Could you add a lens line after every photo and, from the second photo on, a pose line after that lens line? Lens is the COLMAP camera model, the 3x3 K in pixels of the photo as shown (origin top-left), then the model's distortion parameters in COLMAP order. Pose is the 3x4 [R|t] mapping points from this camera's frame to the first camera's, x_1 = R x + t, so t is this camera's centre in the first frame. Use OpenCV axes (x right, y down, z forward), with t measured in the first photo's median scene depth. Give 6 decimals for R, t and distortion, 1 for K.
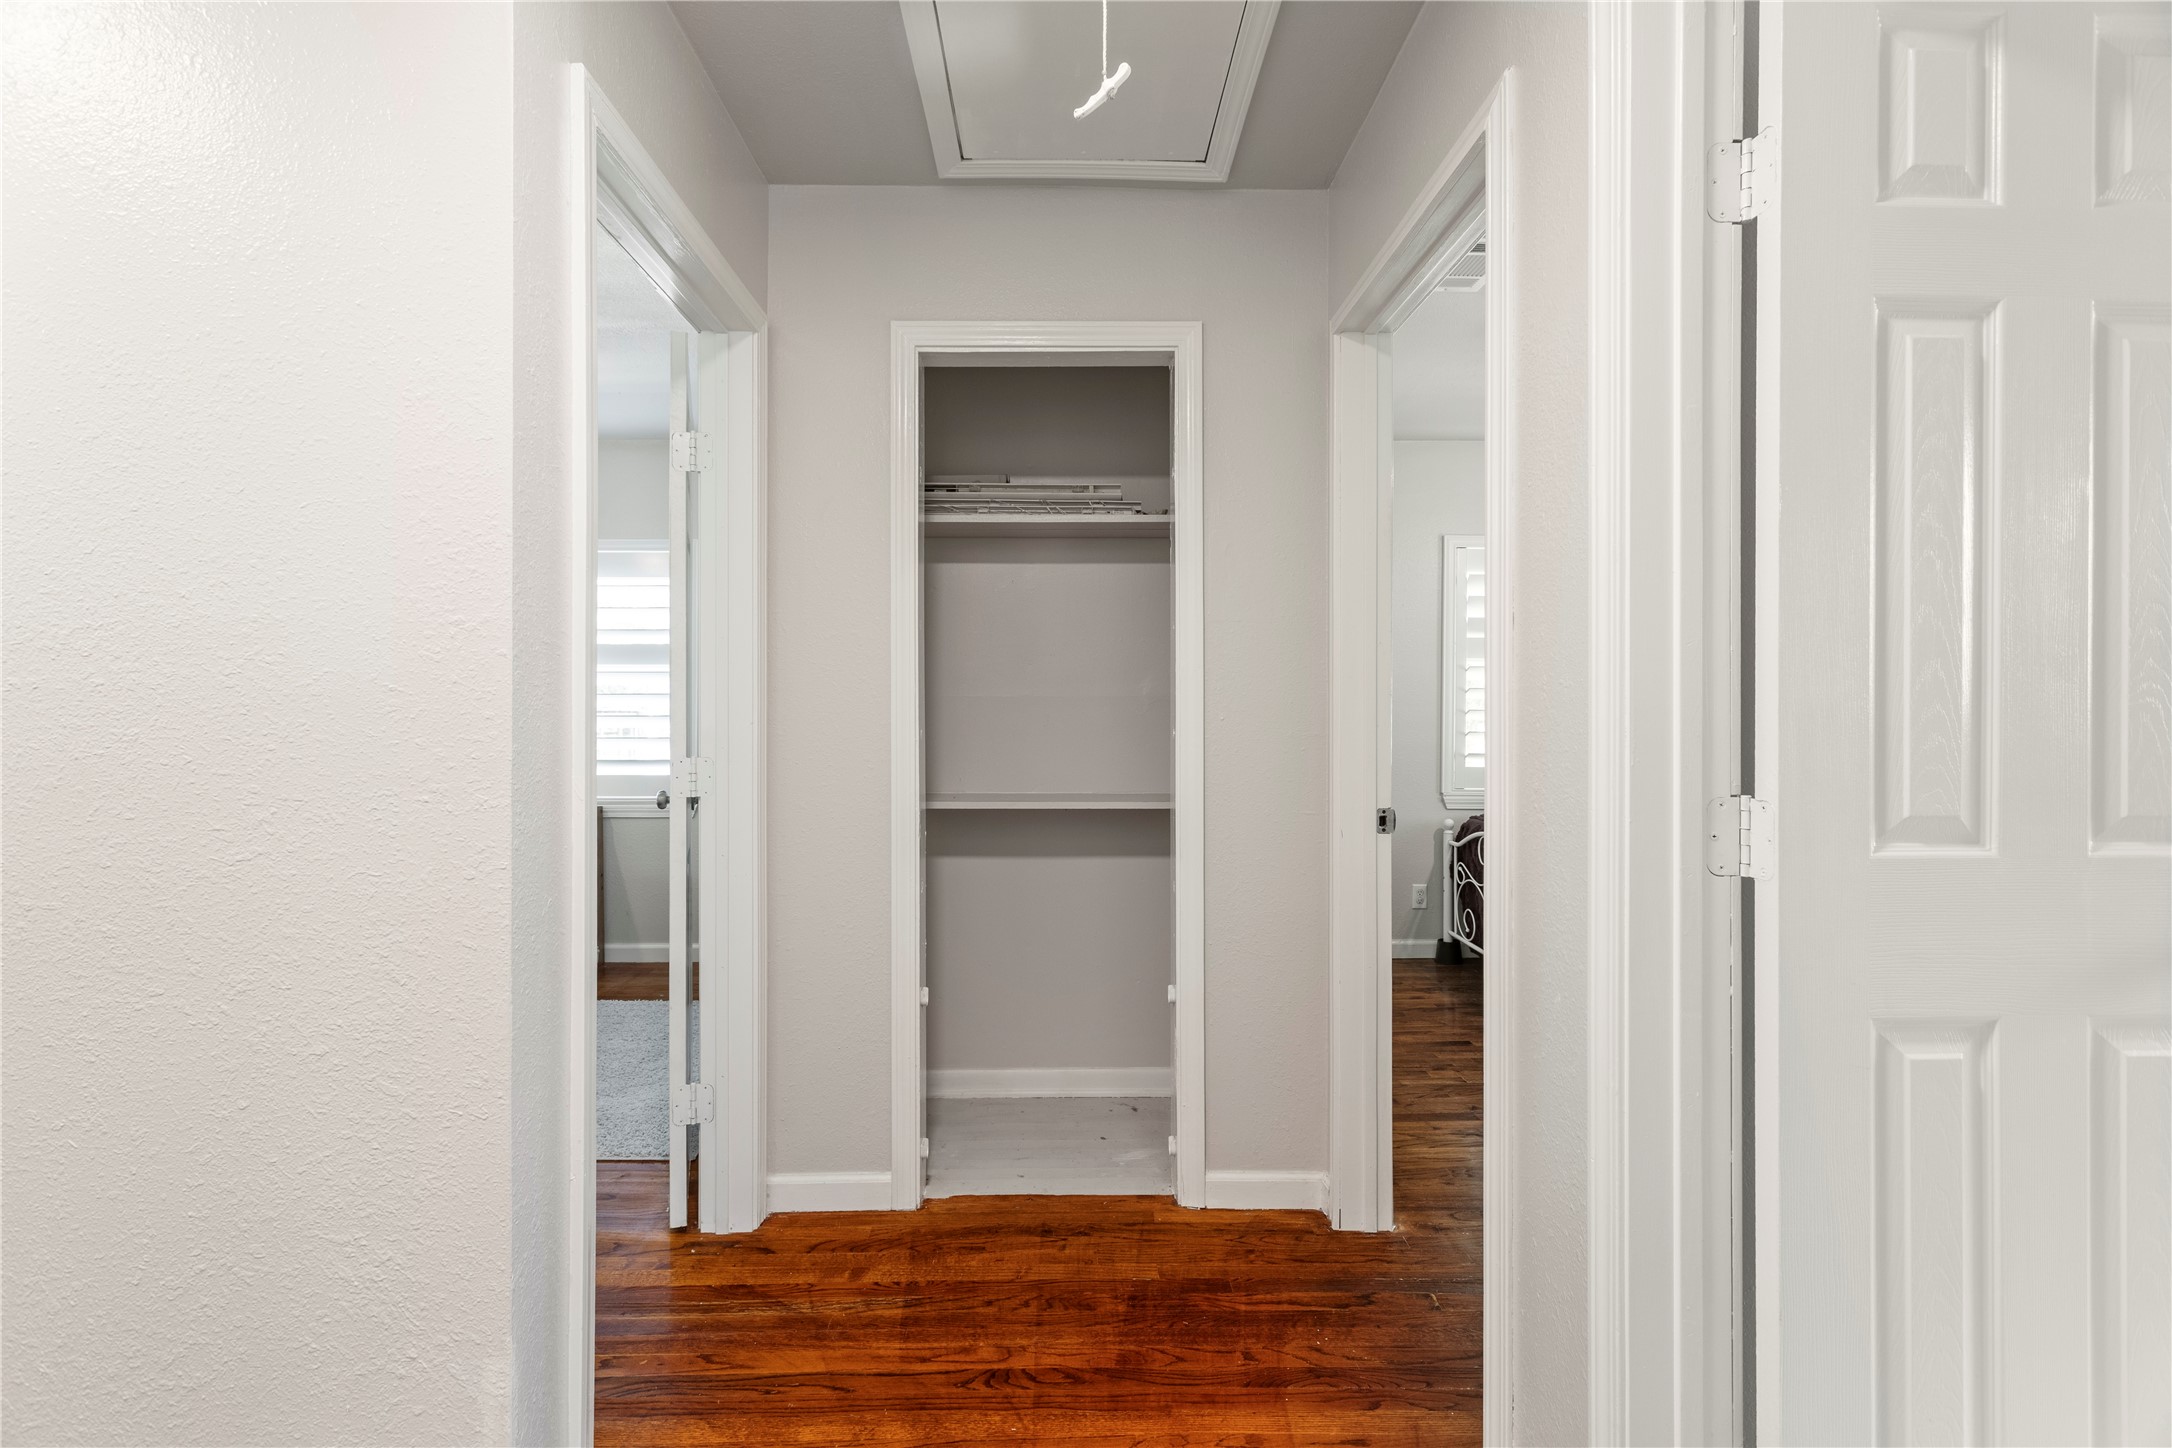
lens RADIAL K [[1035.7, 0, 1083.7], [0, 1035.7, 717.1], [0, 0, 1]] dist [-0.001490, -0.001170]
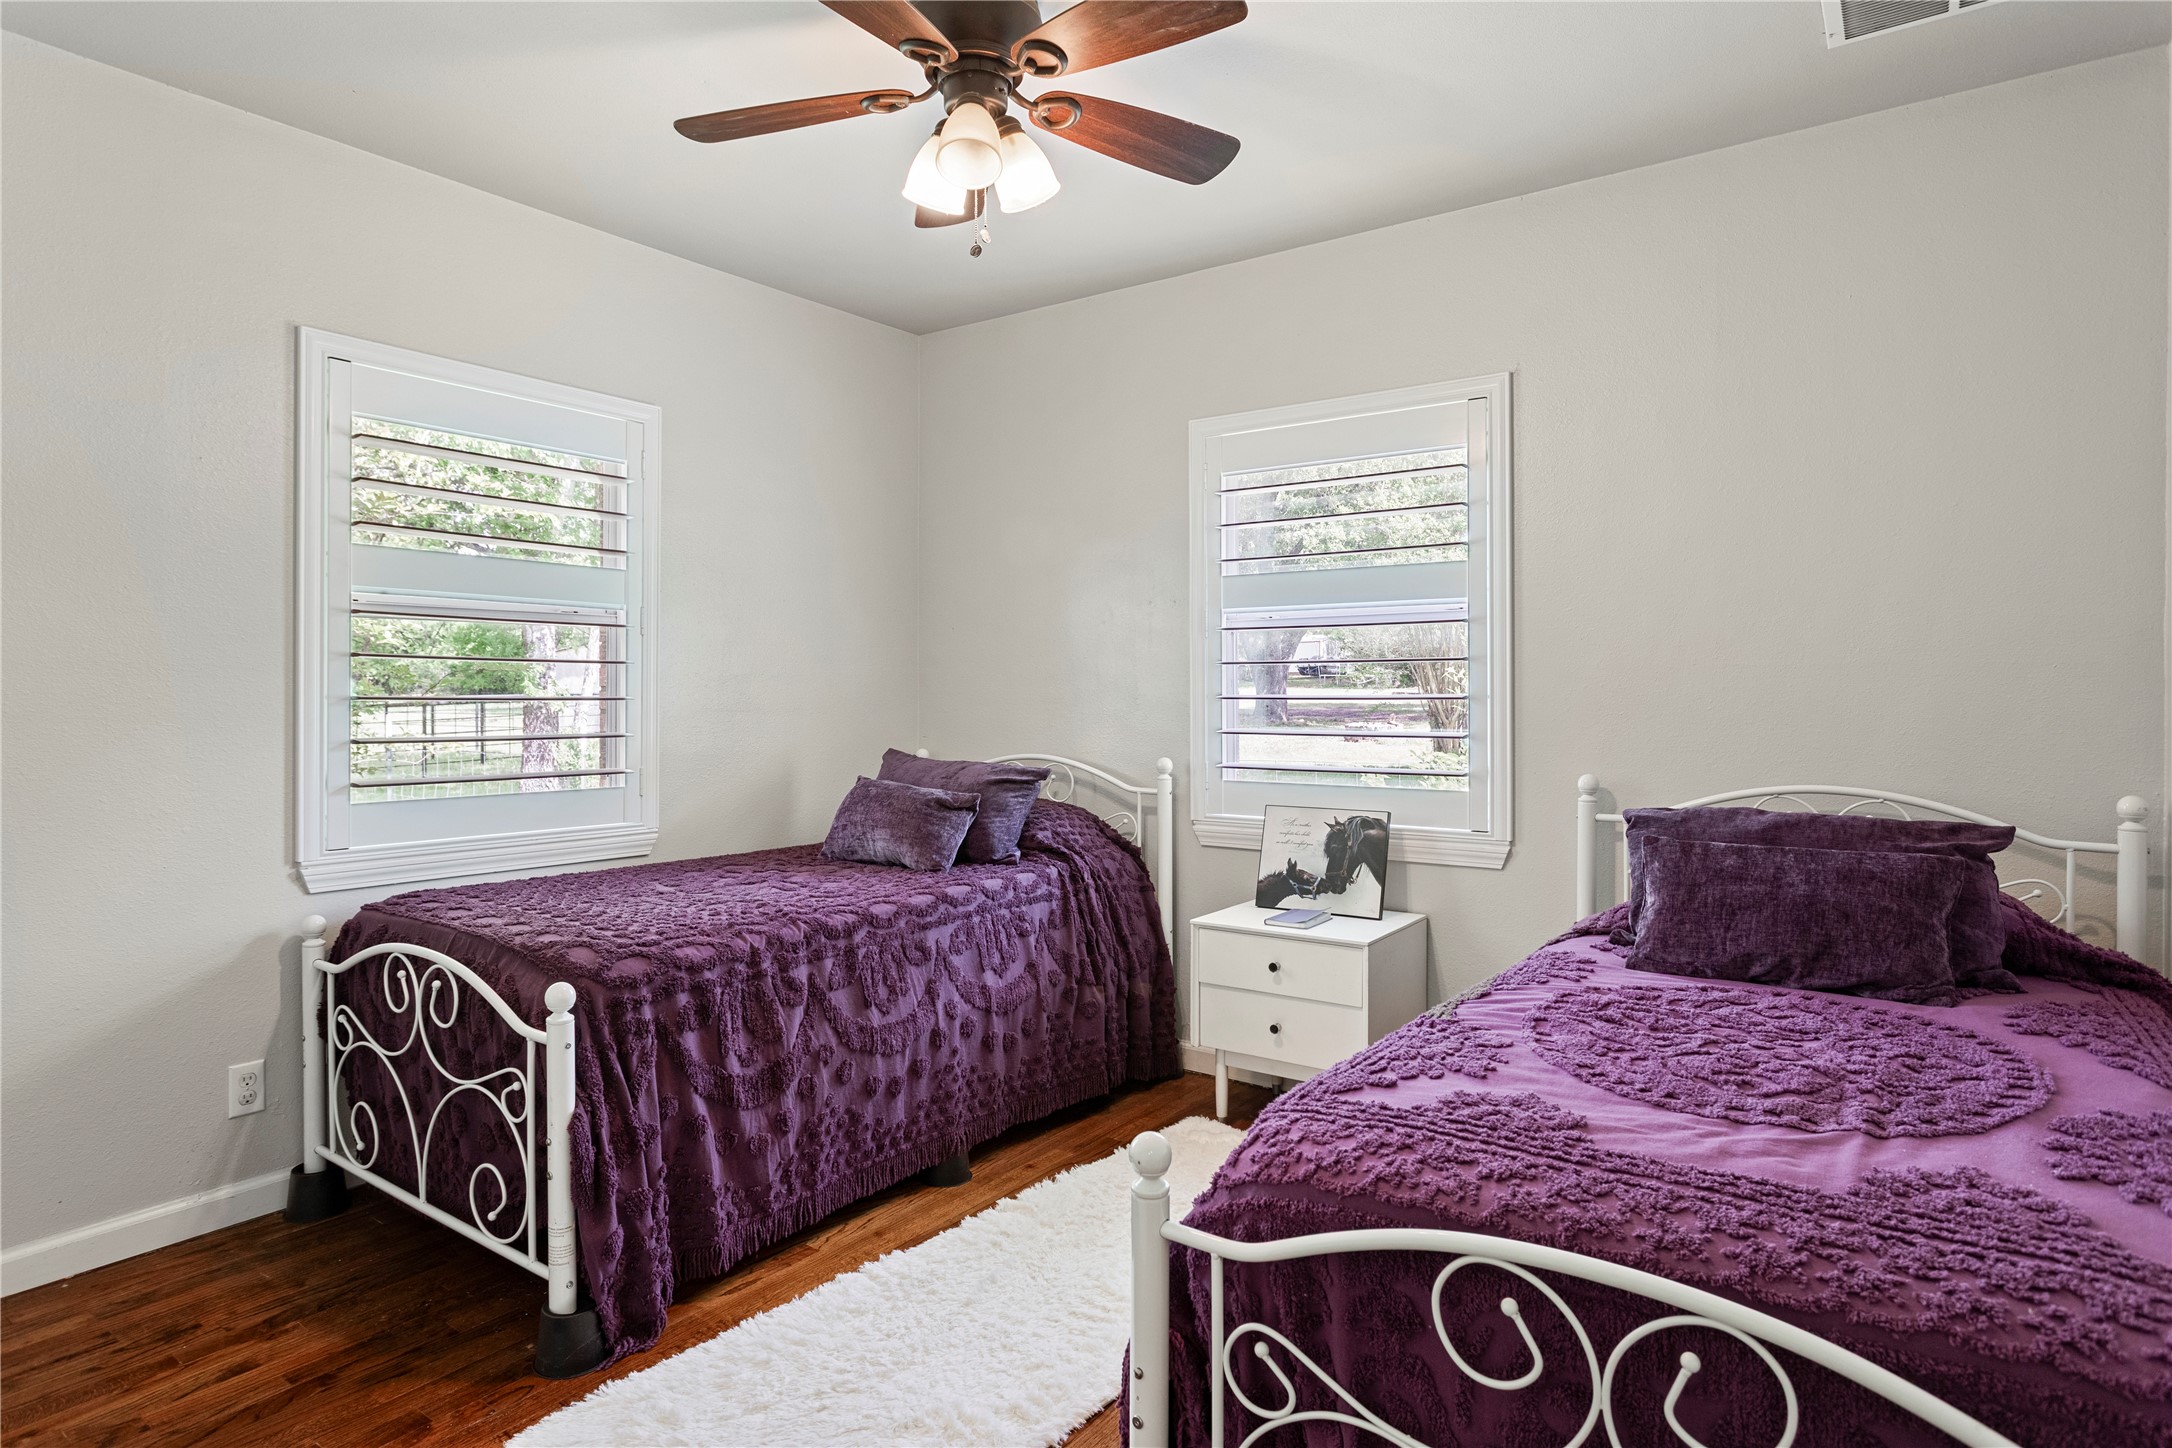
lens RADIAL K [[1197.9, 0, 1043.7], [0, 1197.9, 687.5], [0, 0, 1]] dist [-0.013932, 0.001082]
pose [[0.625473, -0.005247, 0.780228, 0.138547], [0.003751, 0.999986, 0.003718, -0.005608], [-0.780237, 0.000601, 0.625484, 0.403920]]
